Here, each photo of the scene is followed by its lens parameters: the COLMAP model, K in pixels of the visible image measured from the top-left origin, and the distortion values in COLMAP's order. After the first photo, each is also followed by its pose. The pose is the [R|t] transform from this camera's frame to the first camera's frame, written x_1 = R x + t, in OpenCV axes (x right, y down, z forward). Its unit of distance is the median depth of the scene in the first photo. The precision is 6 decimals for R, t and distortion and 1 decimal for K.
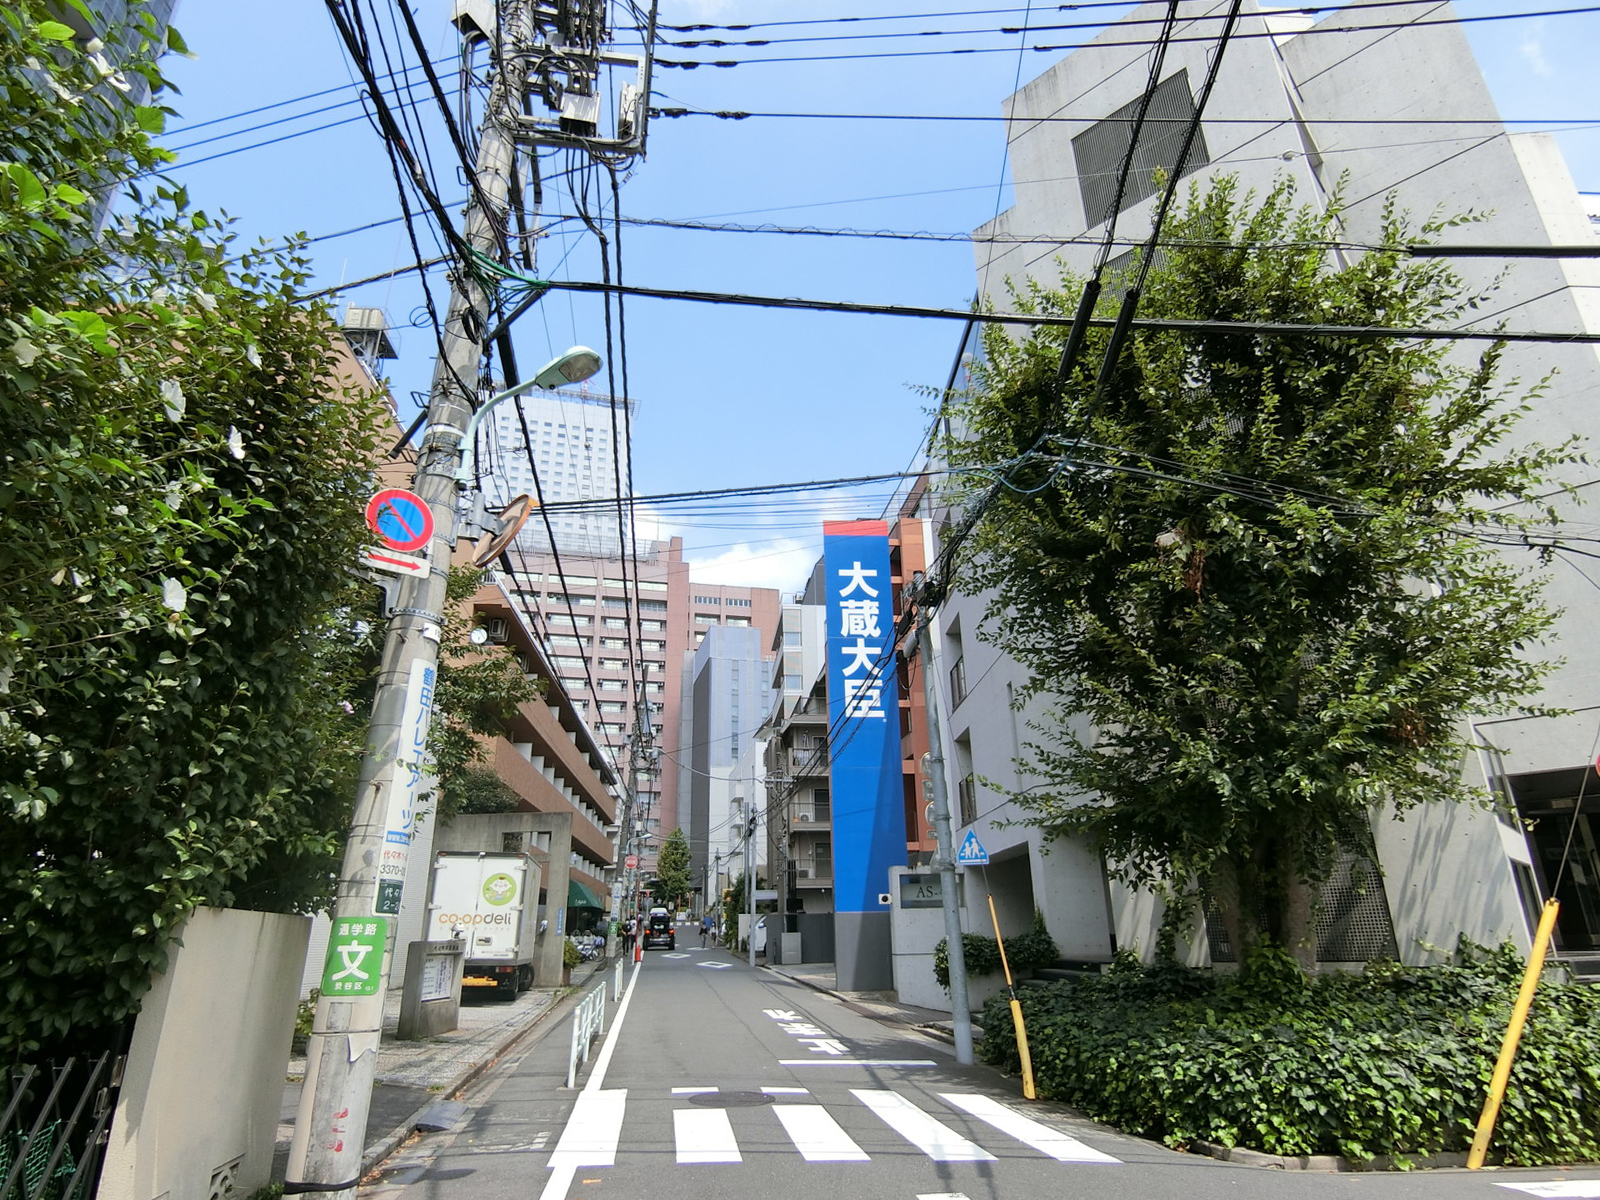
lens RADIAL K [[886.8, 0, 811.0], [0, 886.8, 598.0], [0, 0, 1]] dist [-0.005698, -0.000835]
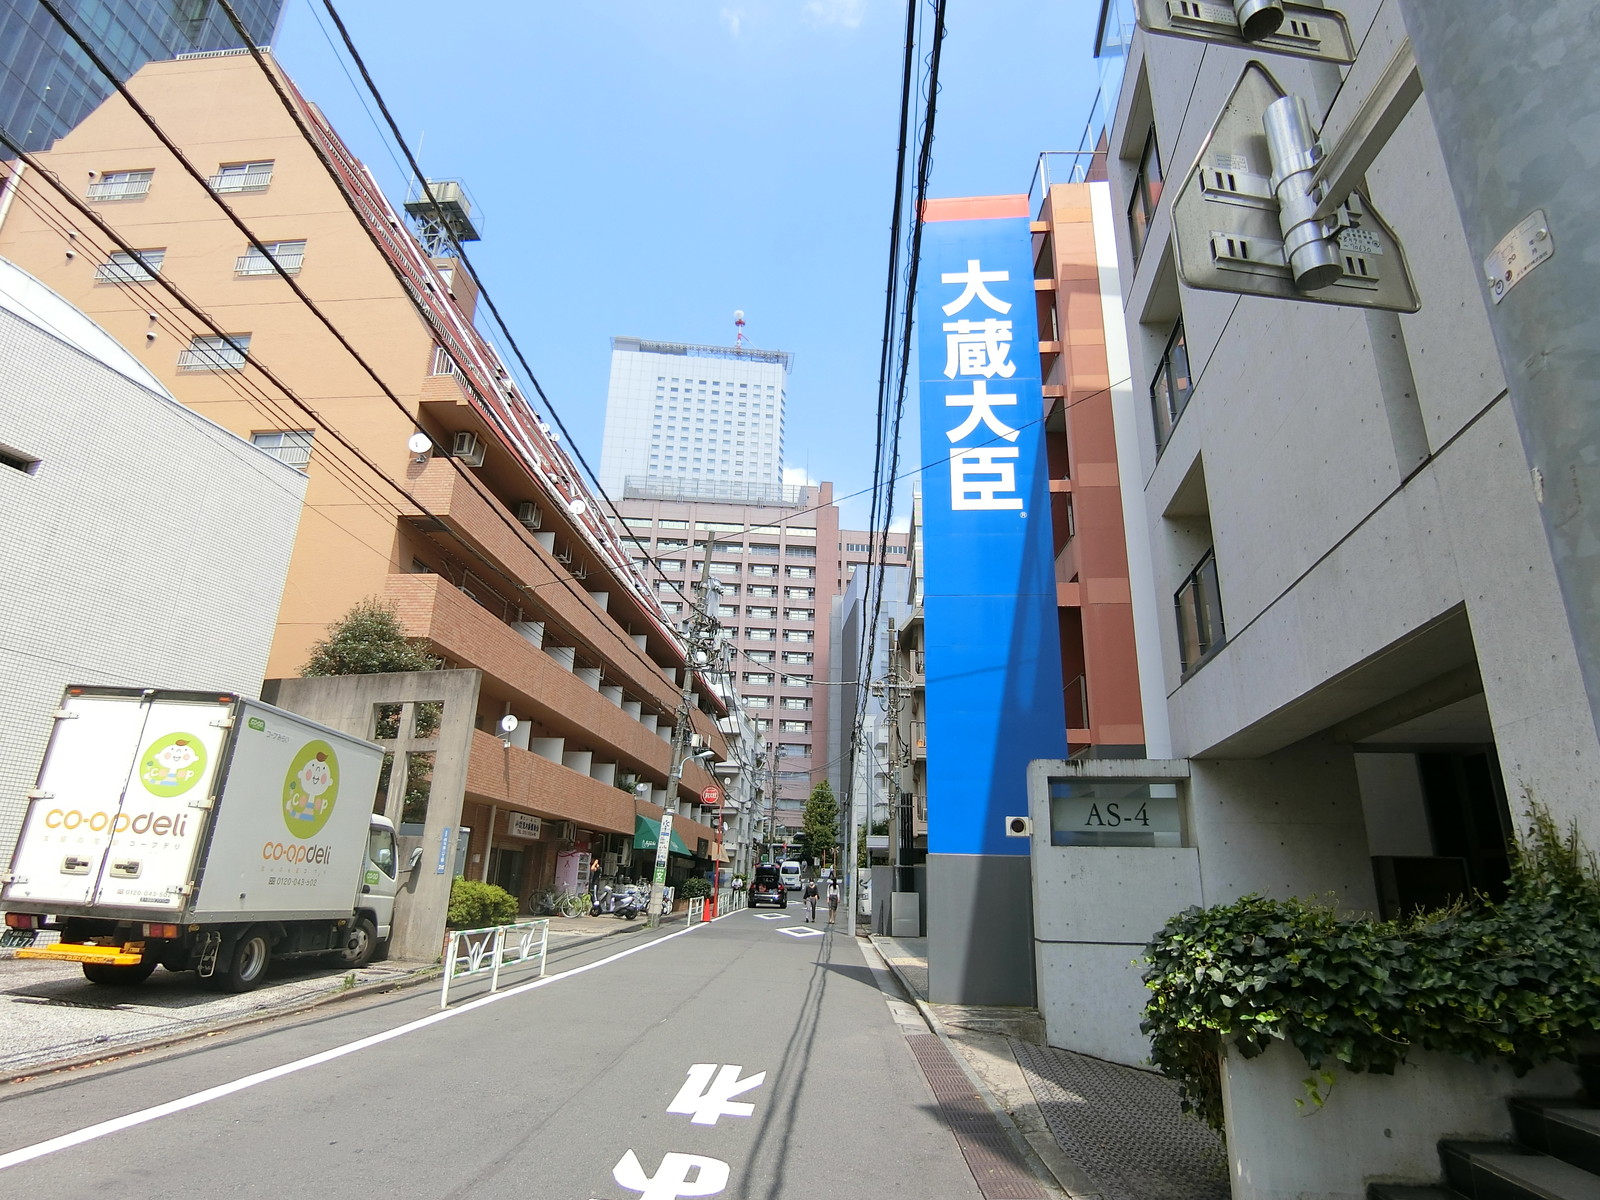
lens RADIAL K [[886.8, 0, 811.0], [0, 886.8, 598.0], [0, 0, 1]] dist [-0.005698, -0.000835]
pose [[0.982621, -0.015166, -0.185004, 0.052780], [0.022263, 0.999091, 0.036345, 0.160928], [0.184285, -0.039832, 0.982065, 0.419582]]
